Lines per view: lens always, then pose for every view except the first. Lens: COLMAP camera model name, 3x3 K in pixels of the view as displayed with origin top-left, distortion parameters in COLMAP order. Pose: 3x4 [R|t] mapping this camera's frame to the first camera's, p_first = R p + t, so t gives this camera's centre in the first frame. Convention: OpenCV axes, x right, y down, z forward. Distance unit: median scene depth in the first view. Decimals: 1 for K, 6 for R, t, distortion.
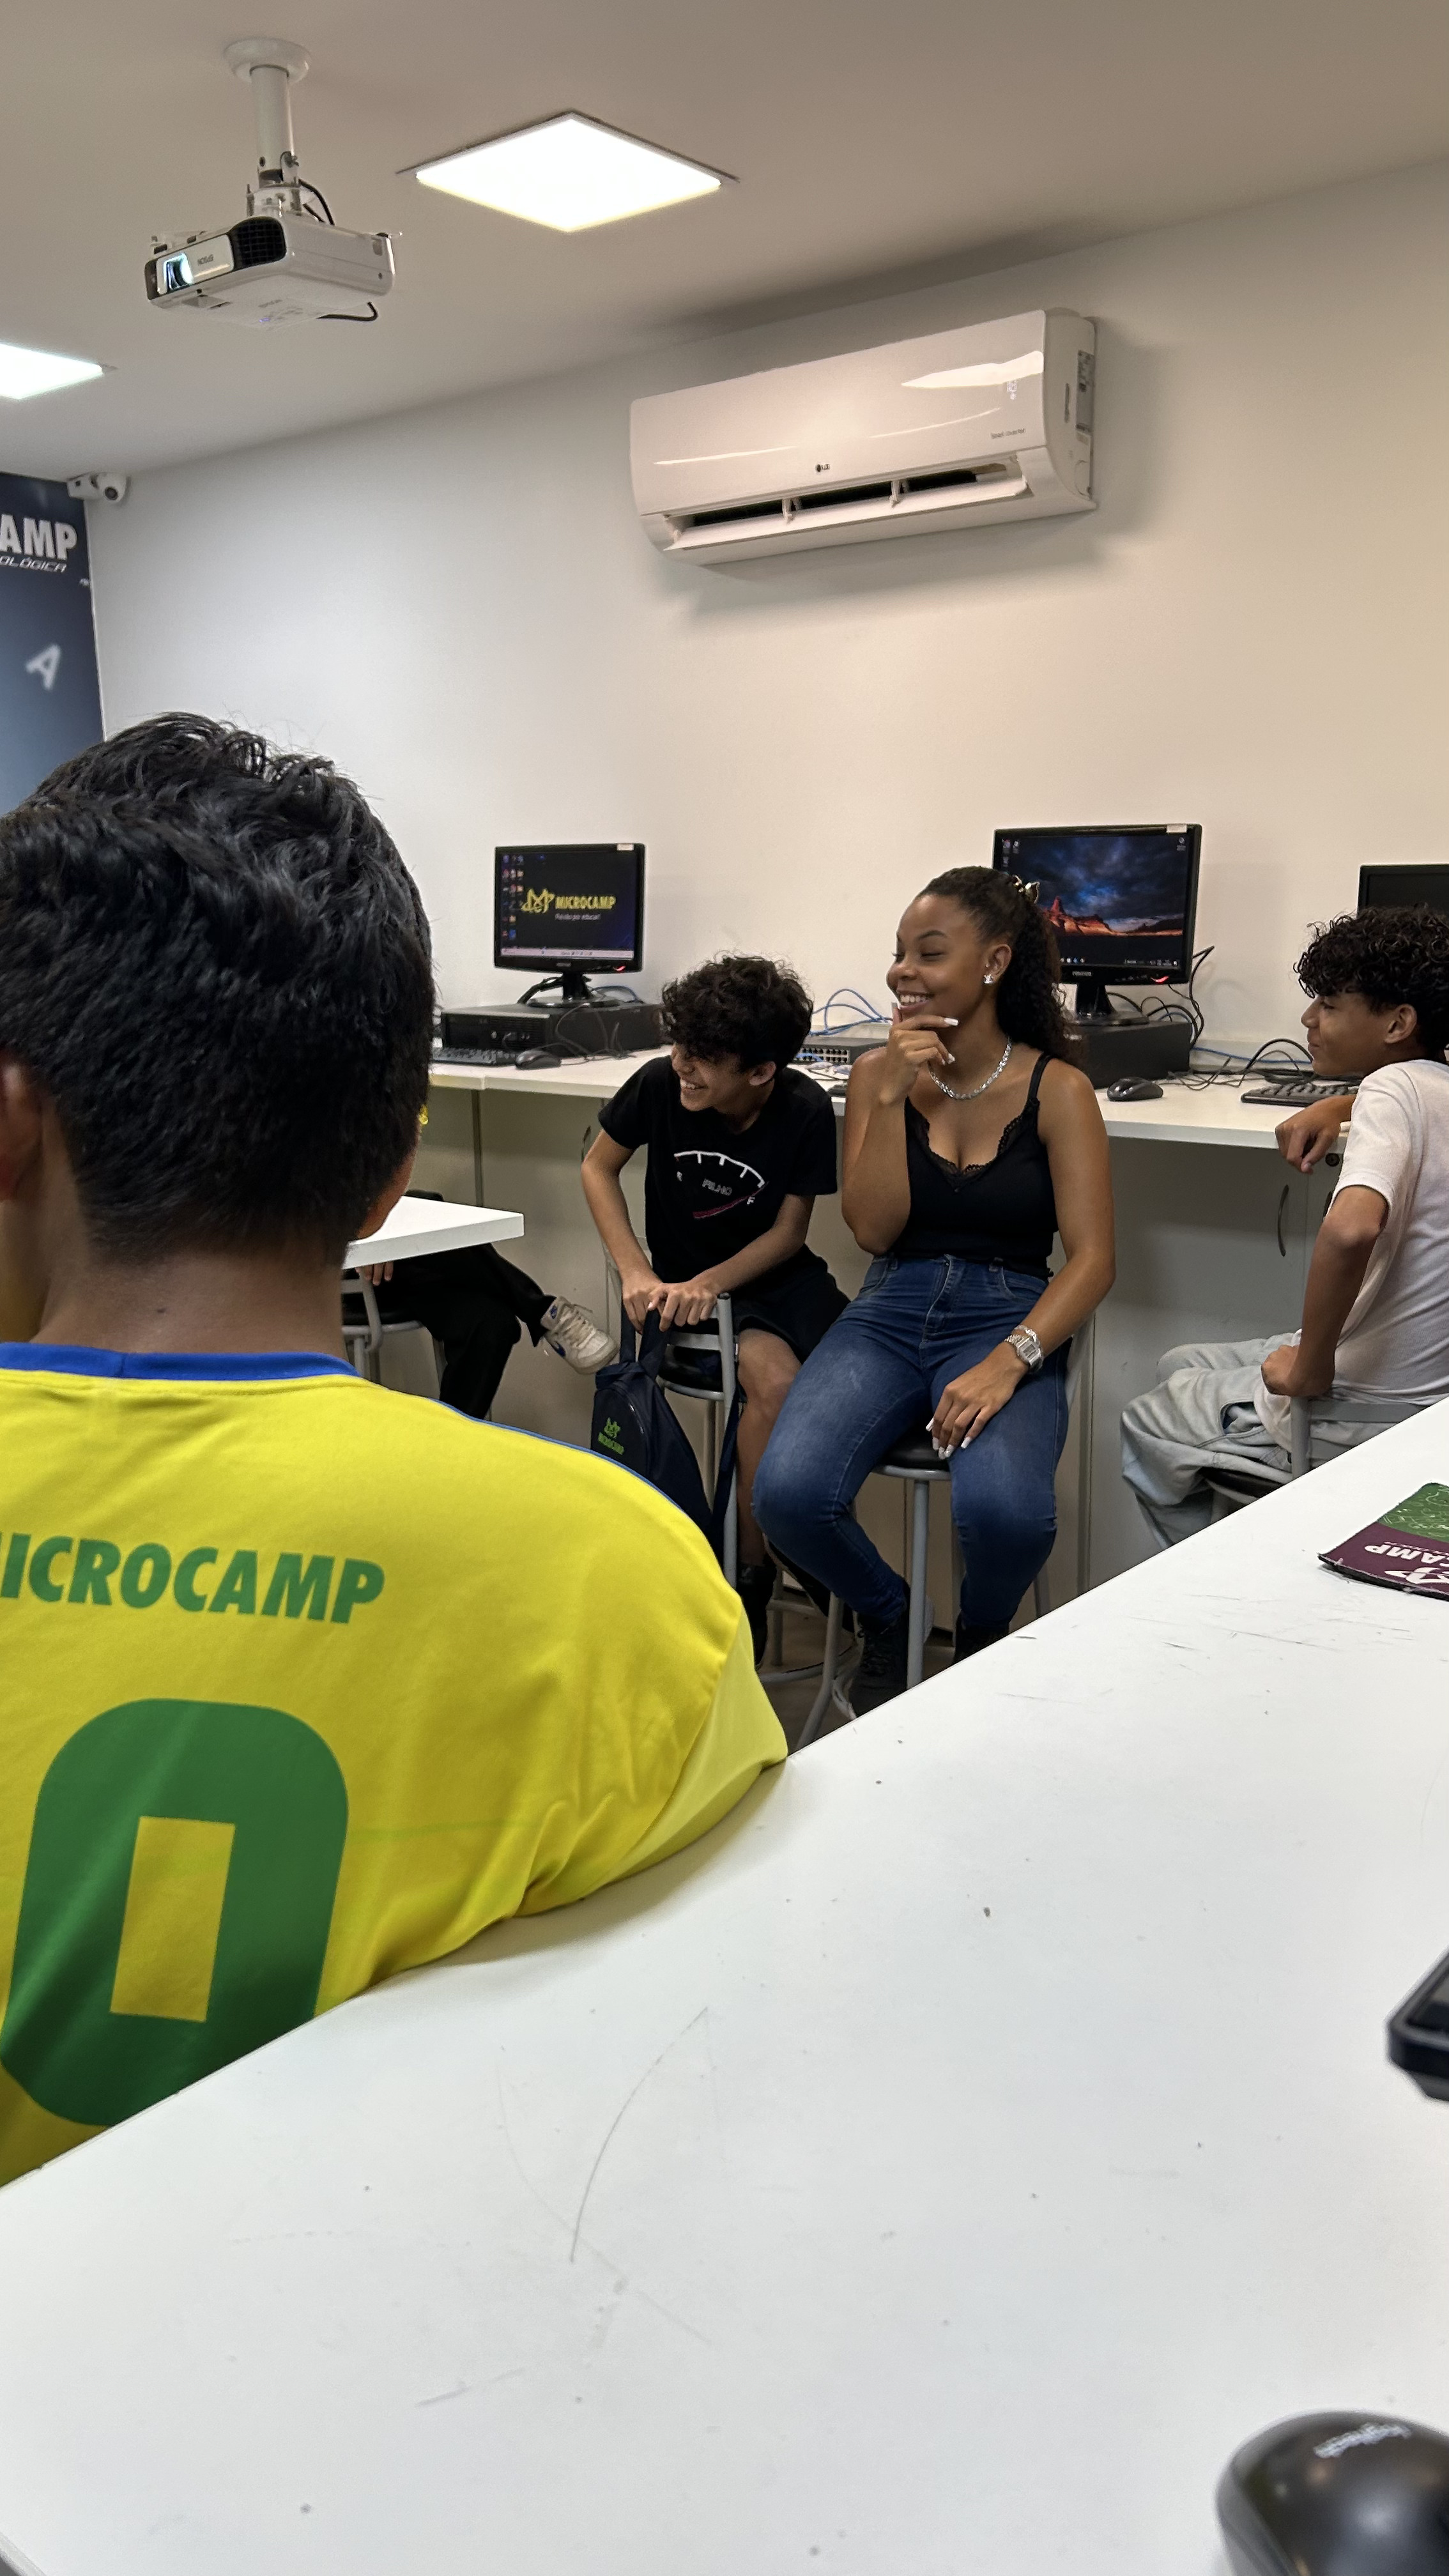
lens RADIAL K [[1983.6, 0, 730.2], [0, 1983.6, 1304.0], [0, 0, 1]] dist [0.083654, -0.073901]
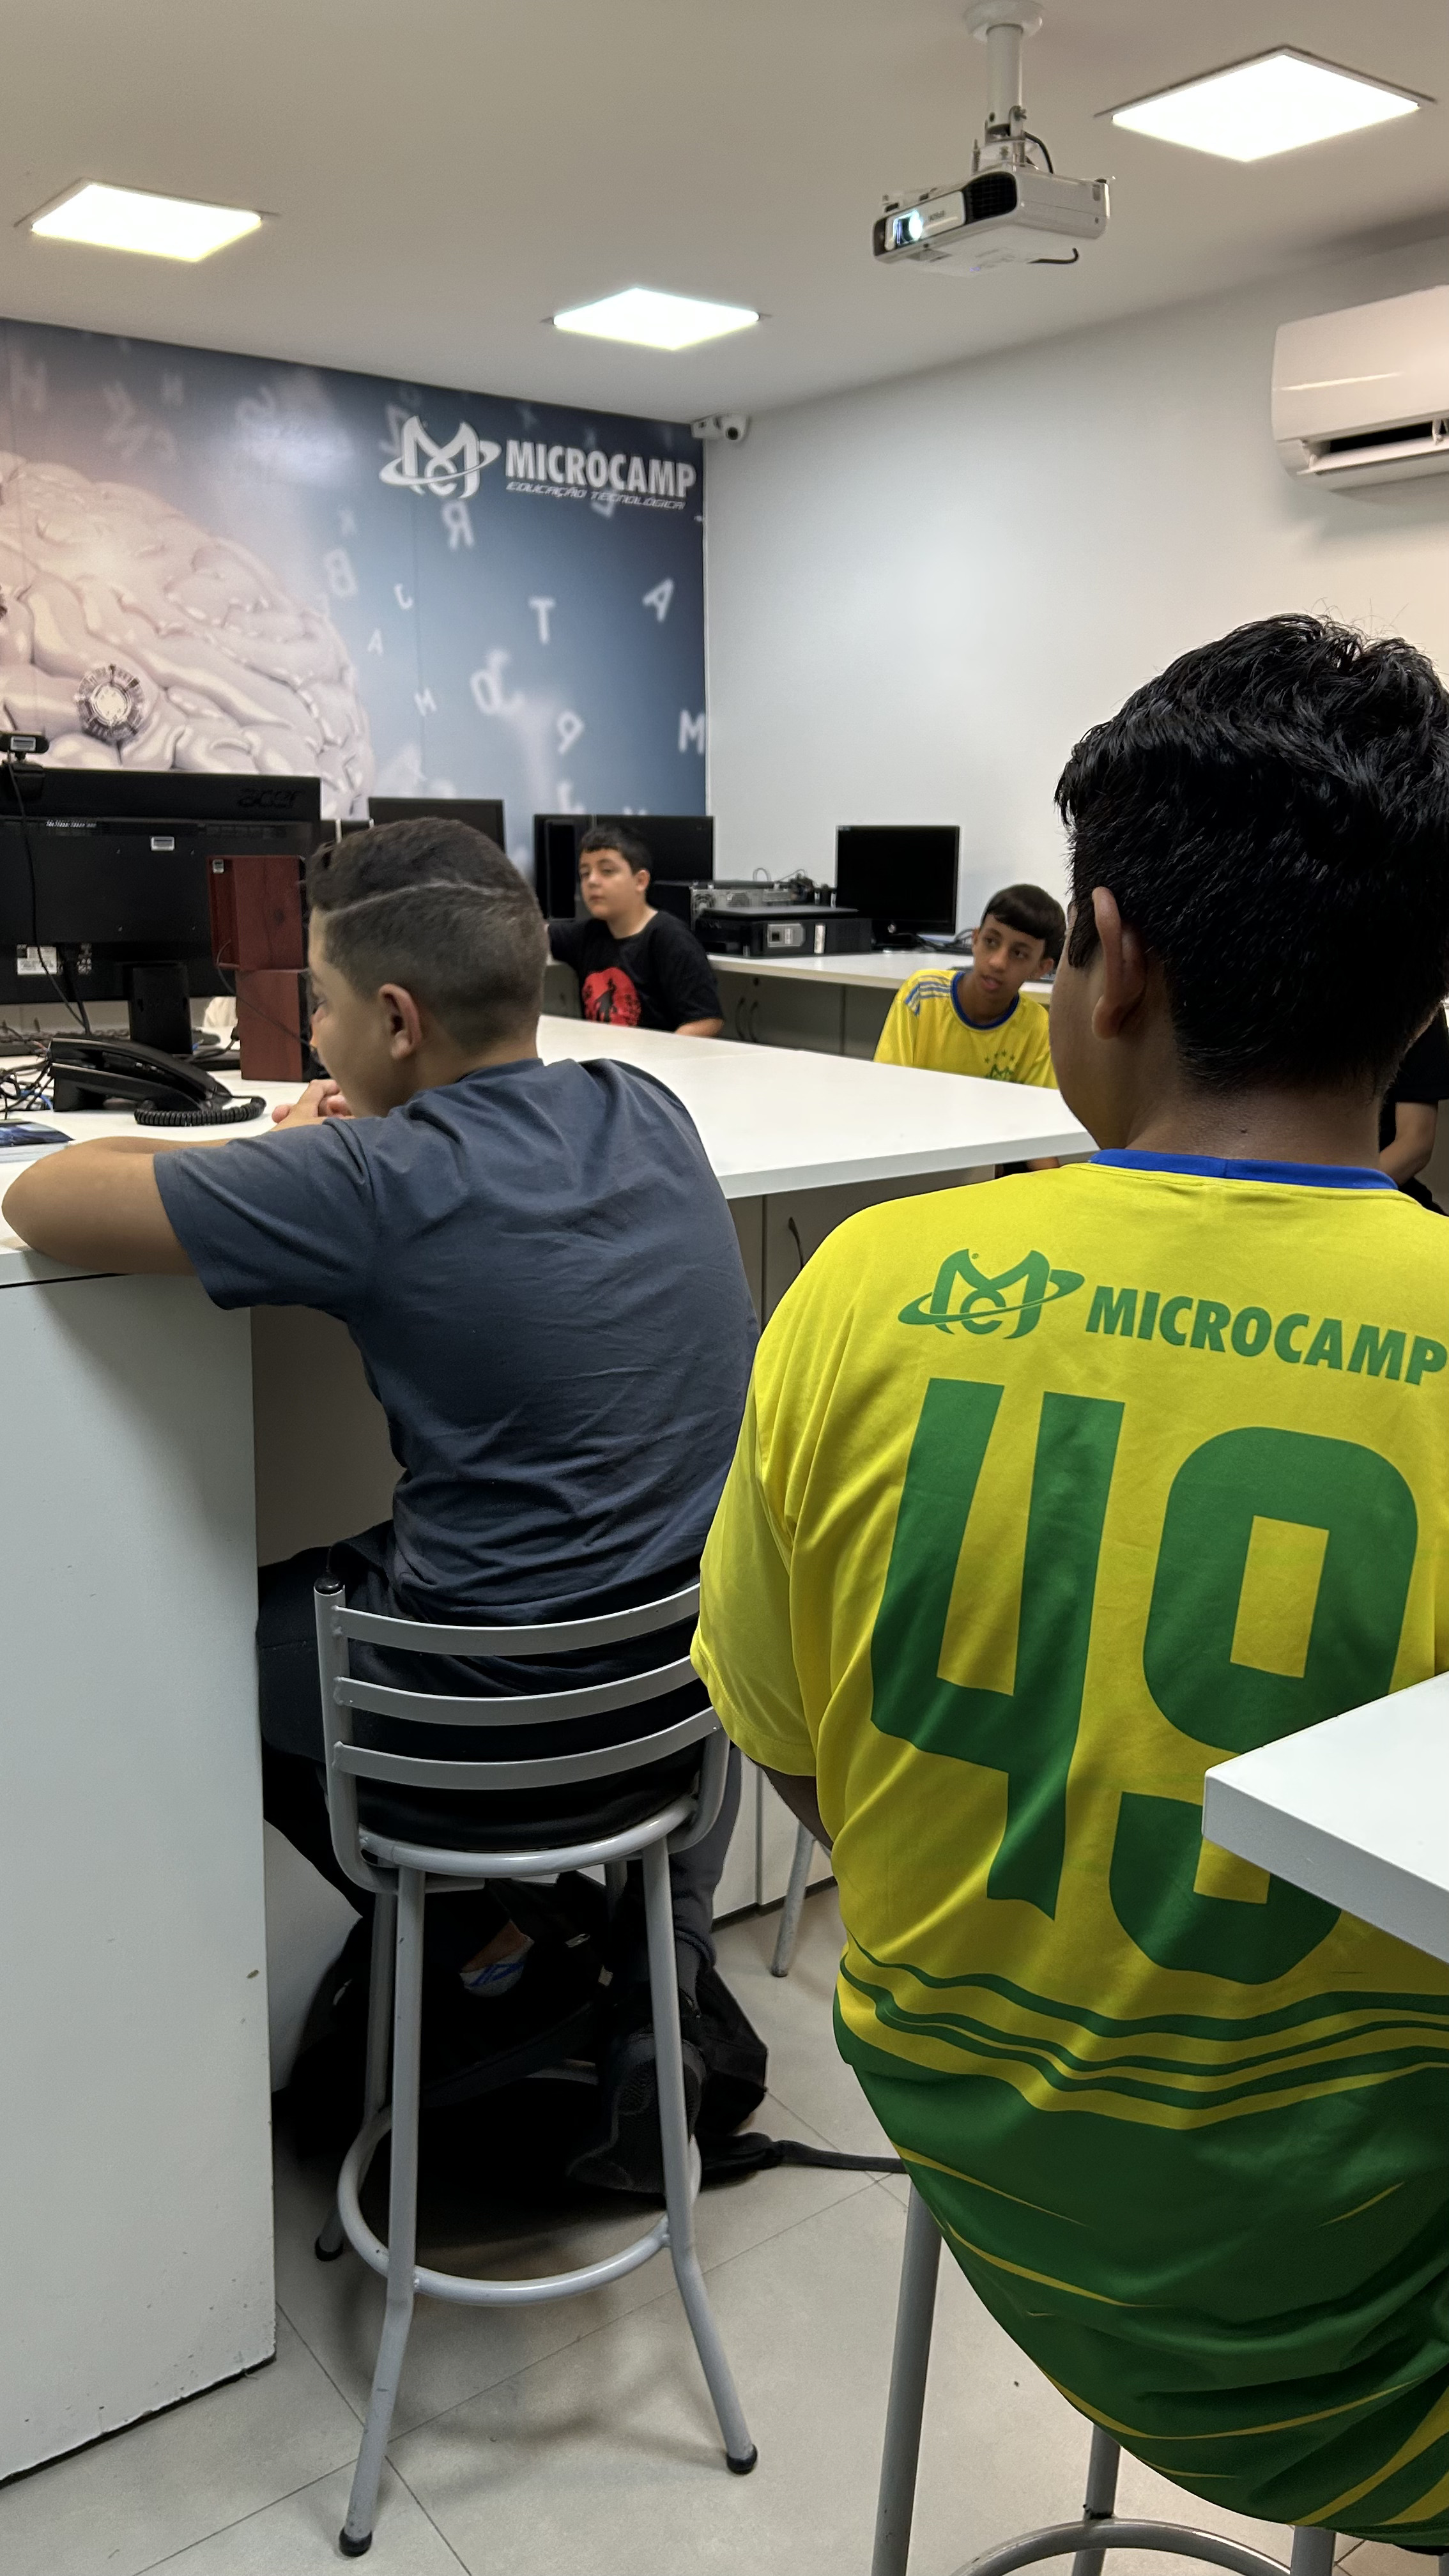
lens RADIAL K [[1983.6, 0, 727.6], [0, 1983.6, 1287.2], [0, 0, 1]] dist [0.083654, -0.073901]
pose [[0.971521, 0.077993, -0.223749, -0.081374], [-0.072471, 0.996831, 0.032801, 0.021931], [0.225598, -0.015652, 0.974095, -0.074107]]
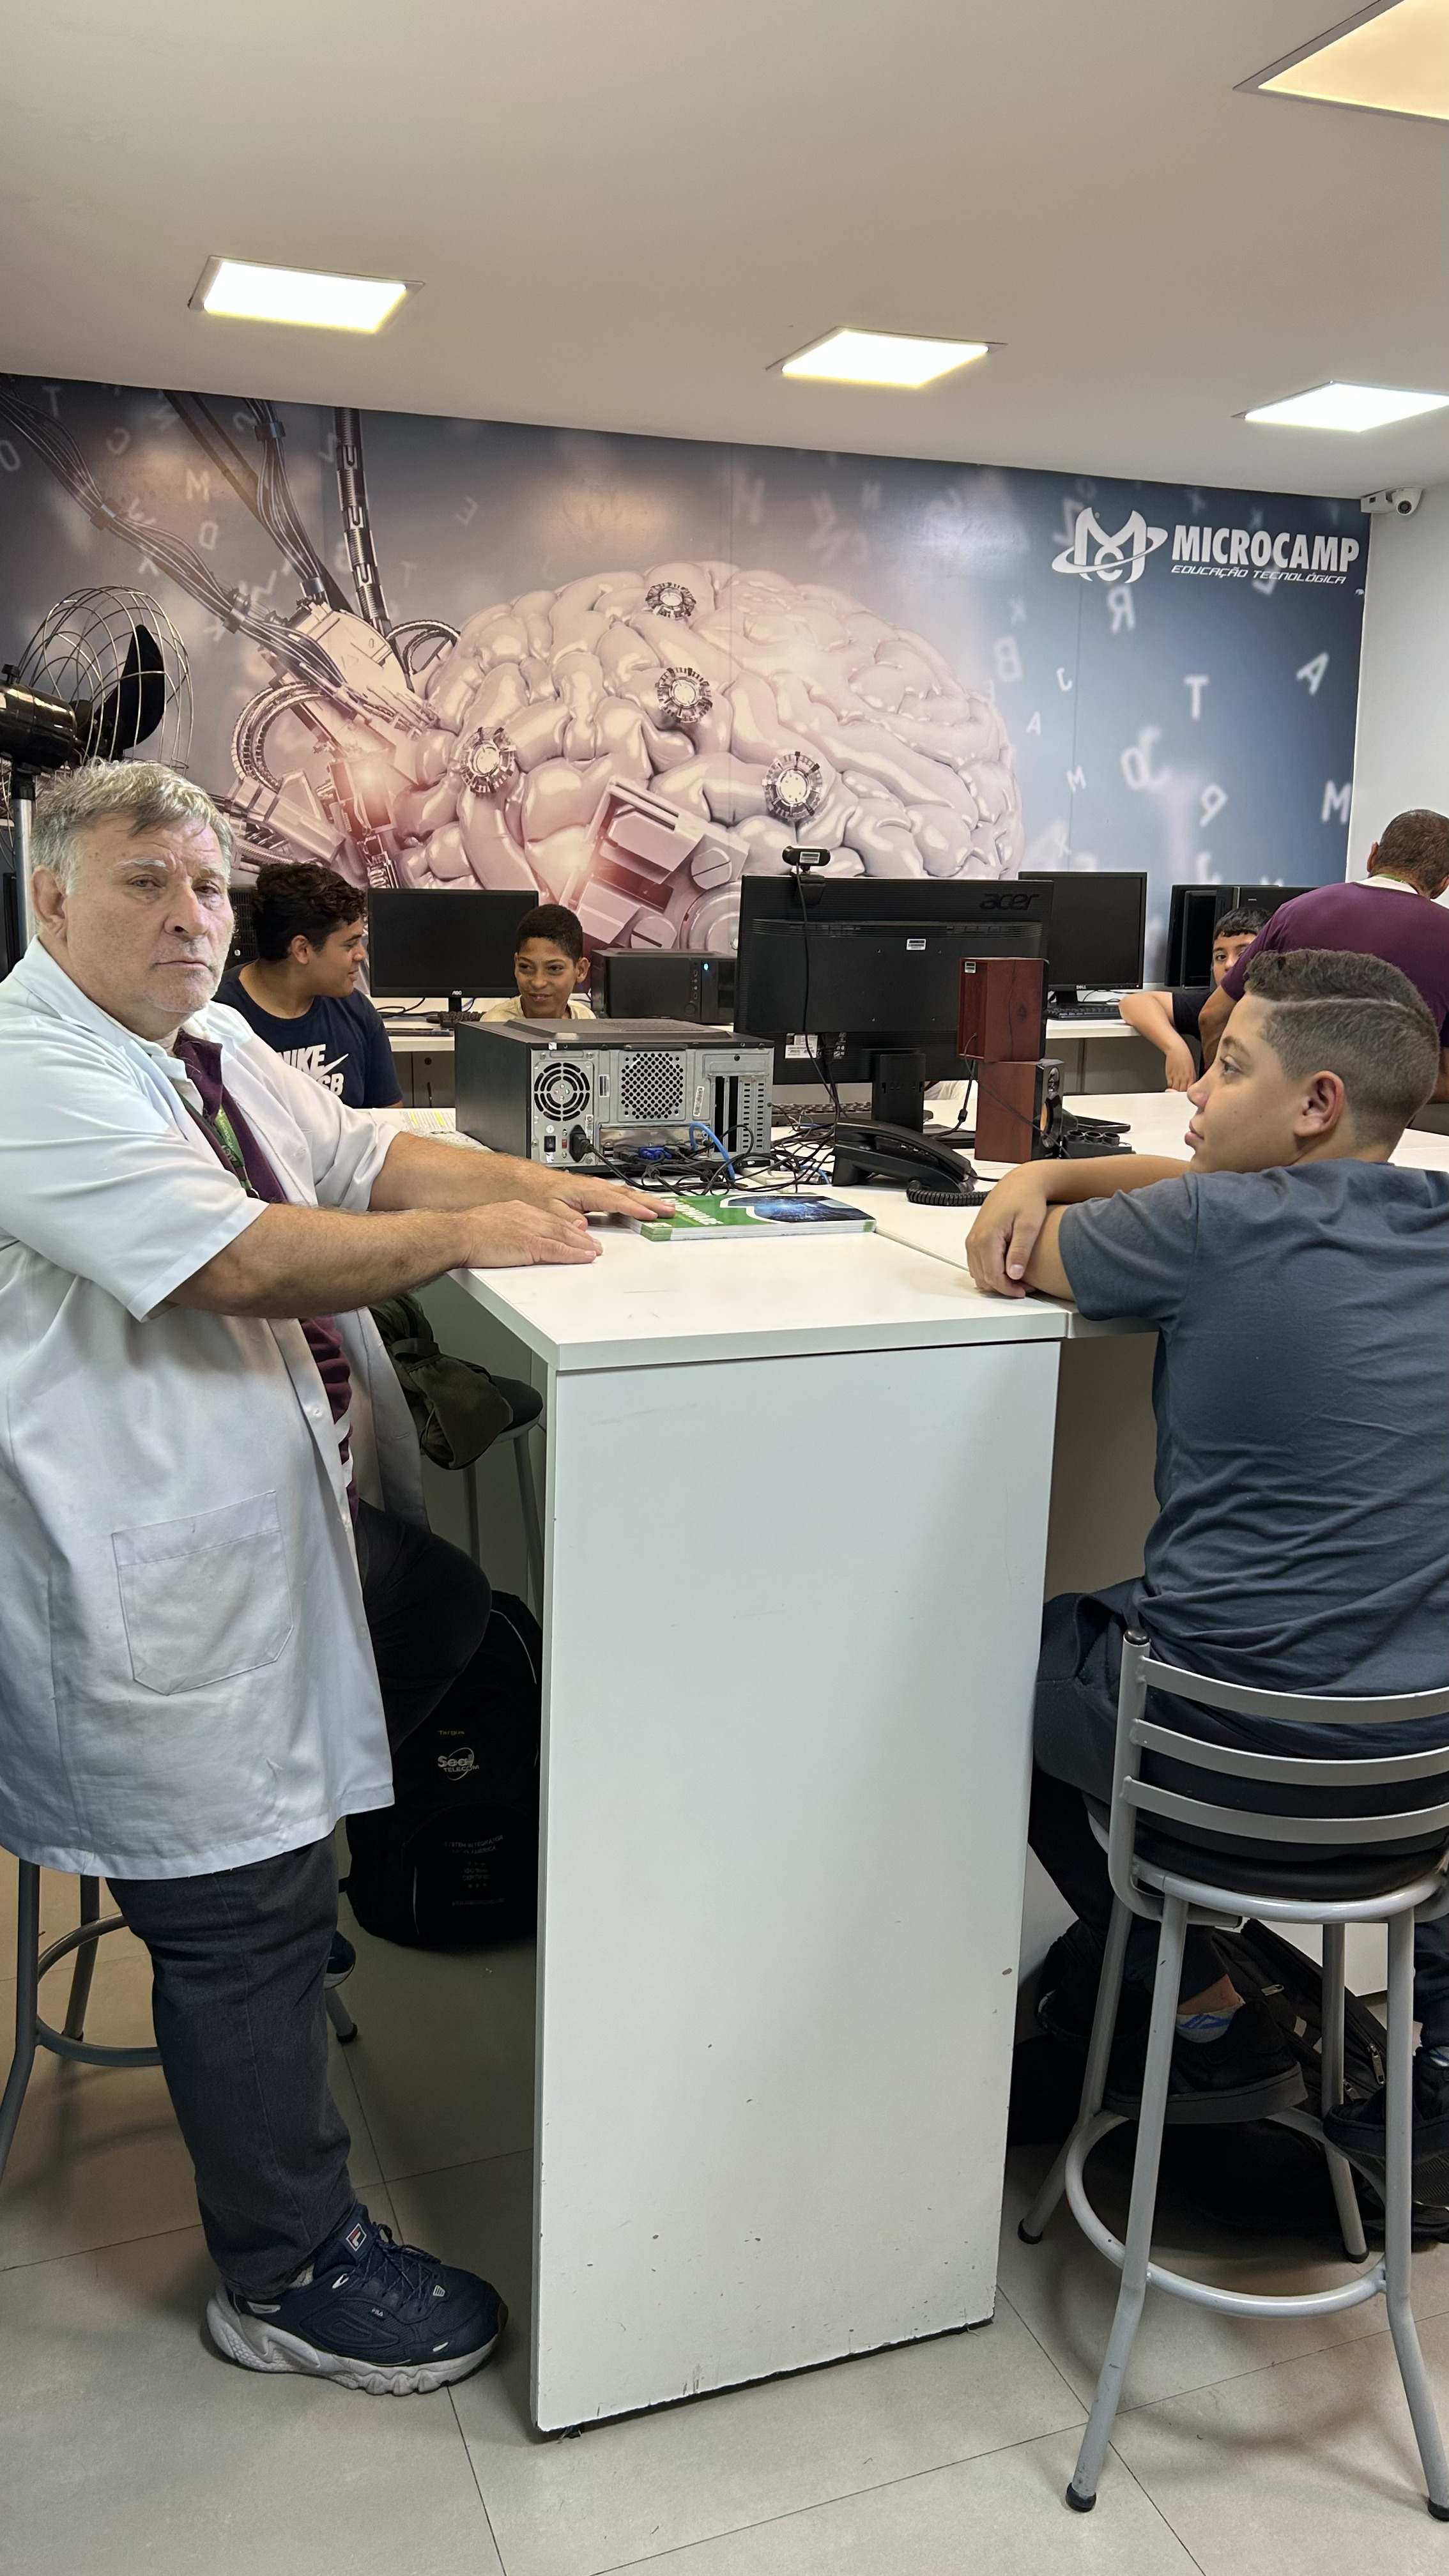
lens RADIAL K [[1983.6, 0, 746.8], [0, 1983.6, 1284.4], [0, 0, 1]] dist [0.083654, -0.073901]
pose [[0.876086, 0.134567, -0.462995, -0.137764], [-0.131990, 0.990517, 0.038137, 0.012885], [0.463736, 0.027699, 0.885540, -0.176893]]
